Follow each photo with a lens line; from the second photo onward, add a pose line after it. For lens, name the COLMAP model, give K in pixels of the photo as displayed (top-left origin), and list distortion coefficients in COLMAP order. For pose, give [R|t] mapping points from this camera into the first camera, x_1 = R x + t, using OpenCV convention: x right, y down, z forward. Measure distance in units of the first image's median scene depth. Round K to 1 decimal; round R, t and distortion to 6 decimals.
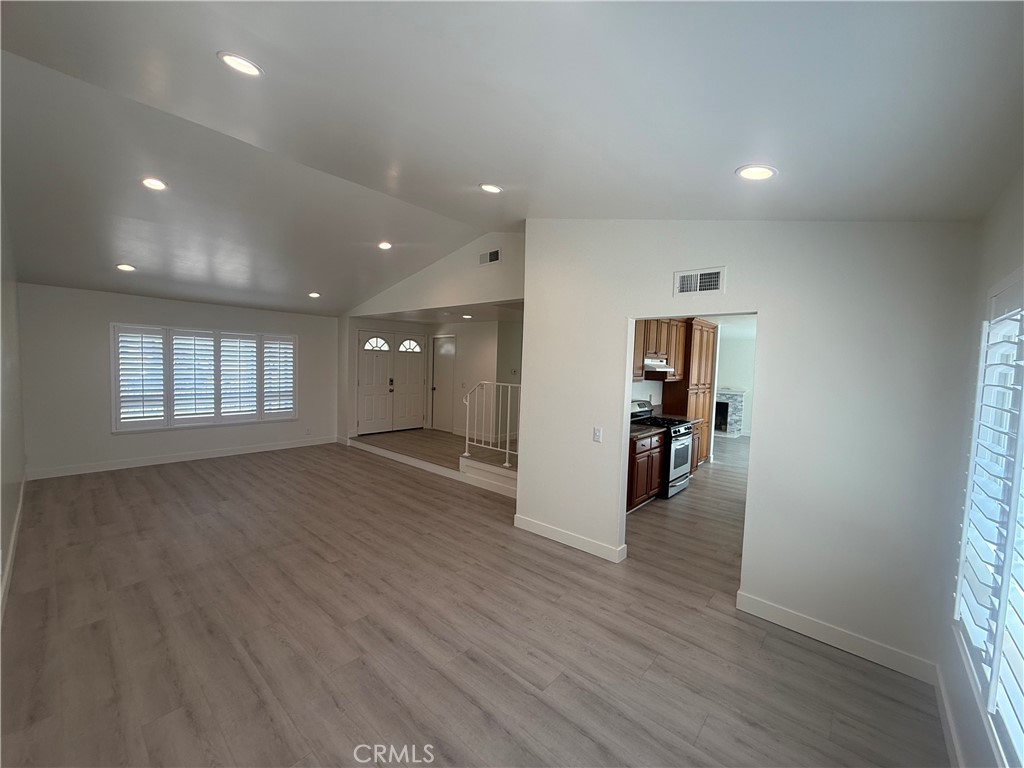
lens RADIAL K [[407.2, 0, 512.7], [0, 407.2, 386.3], [0, 0, 1]] dist [0.000201, -0.000784]
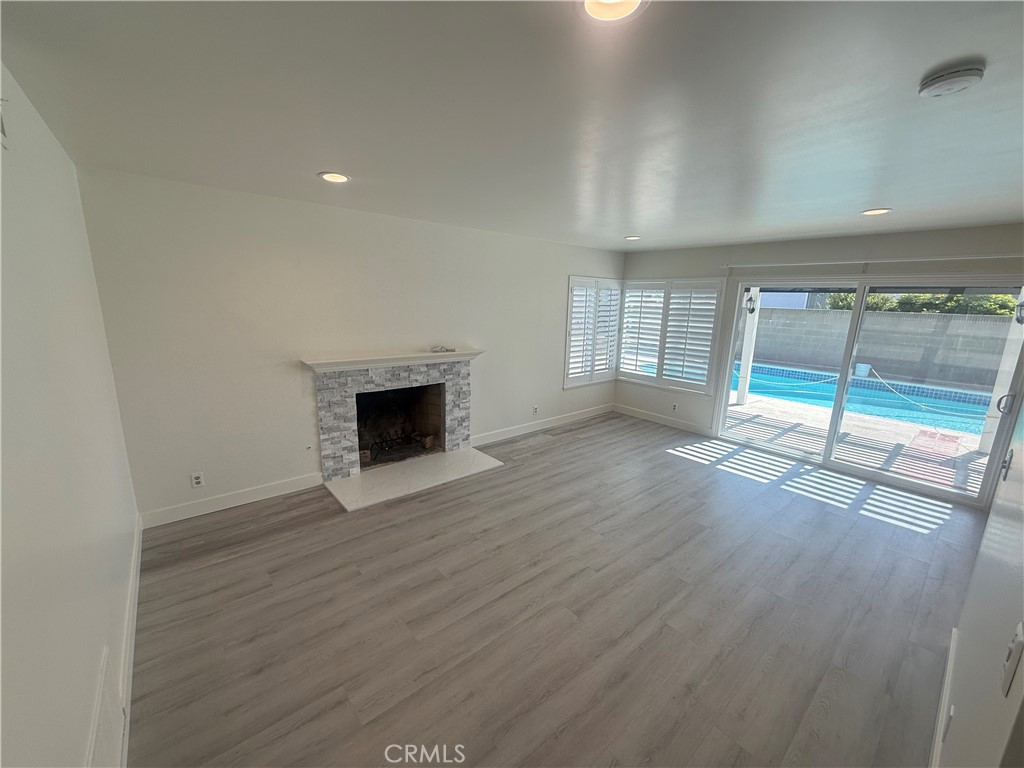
lens RADIAL K [[407.2, 0, 512.7], [0, 407.2, 386.3], [0, 0, 1]] dist [0.000201, -0.000784]
pose [[0.147391, -0.236433, 0.960404, 0.296949], [0.028232, 0.971619, 0.234862, -0.105550], [-0.988675, -0.007503, 0.149883, 1.792608]]
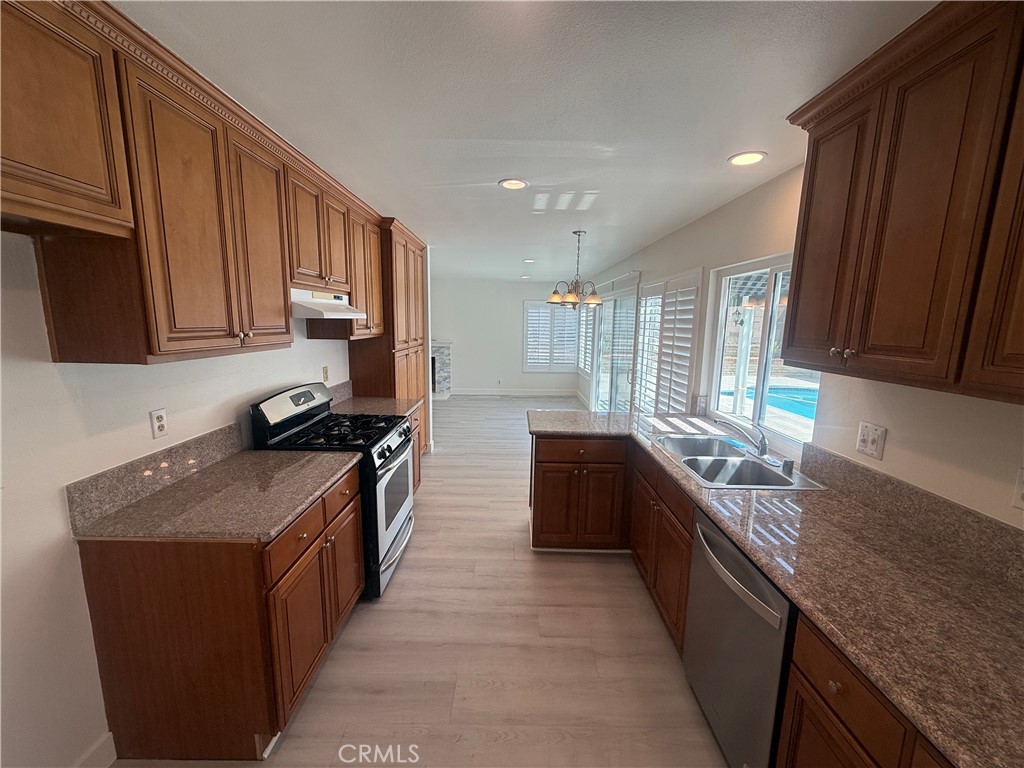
lens RADIAL K [[407.2, 0, 512.7], [0, 407.2, 386.3], [0, 0, 1]] dist [0.000201, -0.000784]
pose [[0.753203, -0.125450, 0.645714, 0.222247], [0.045149, 0.989190, 0.139516, -0.018658], [-0.656236, -0.075930, 0.750725, 0.560238]]
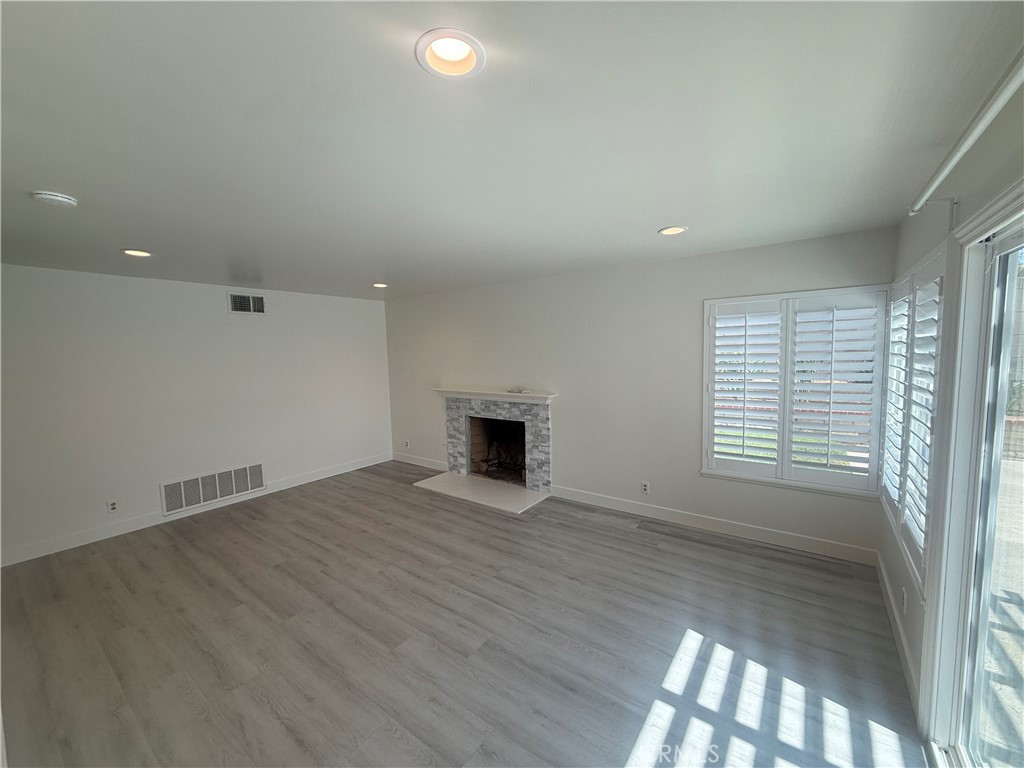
lens RADIAL K [[407.2, 0, 512.7], [0, 407.2, 386.3], [0, 0, 1]] dist [0.000201, -0.000784]
pose [[0.994820, -0.064690, 0.078417, 0.997957], [0.061849, 0.997357, 0.038134, -0.034170], [-0.080677, -0.033087, 0.996191, 1.152121]]
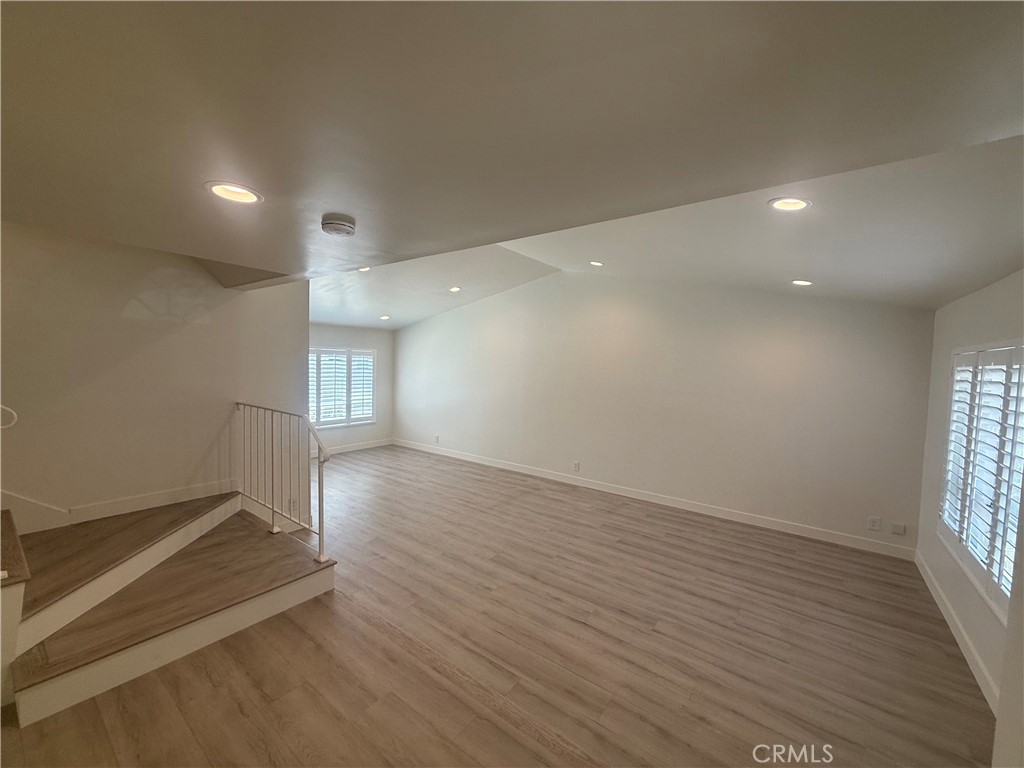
lens RADIAL K [[407.2, 0, 512.7], [0, 407.2, 386.3], [0, 0, 1]] dist [0.000201, -0.000784]
pose [[-0.994777, -0.057499, -0.084333, -0.327385], [-0.066497, 0.991915, 0.108091, -0.136204], [0.077436, 0.113135, -0.990558, 1.652111]]
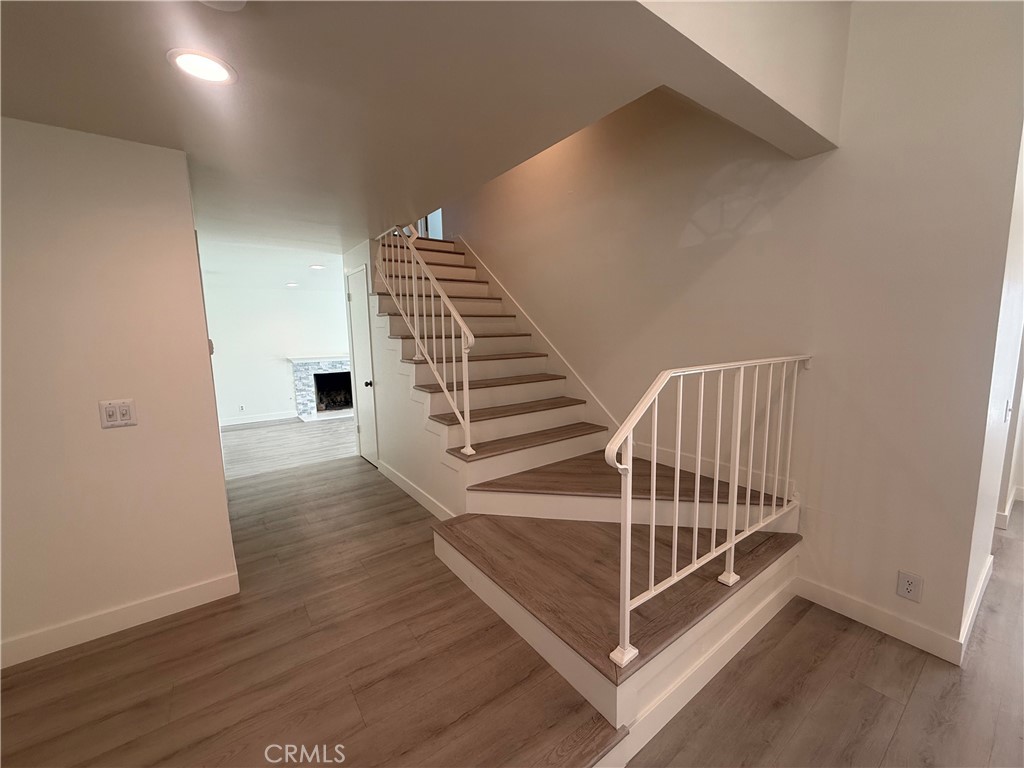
lens RADIAL K [[407.2, 0, 512.7], [0, 407.2, 386.3], [0, 0, 1]] dist [0.000201, -0.000784]
pose [[0.214393, -0.164088, 0.962866, -0.384935], [0.081543, 0.985353, 0.149764, -0.053016], [-0.973338, 0.046407, 0.224634, 1.094815]]
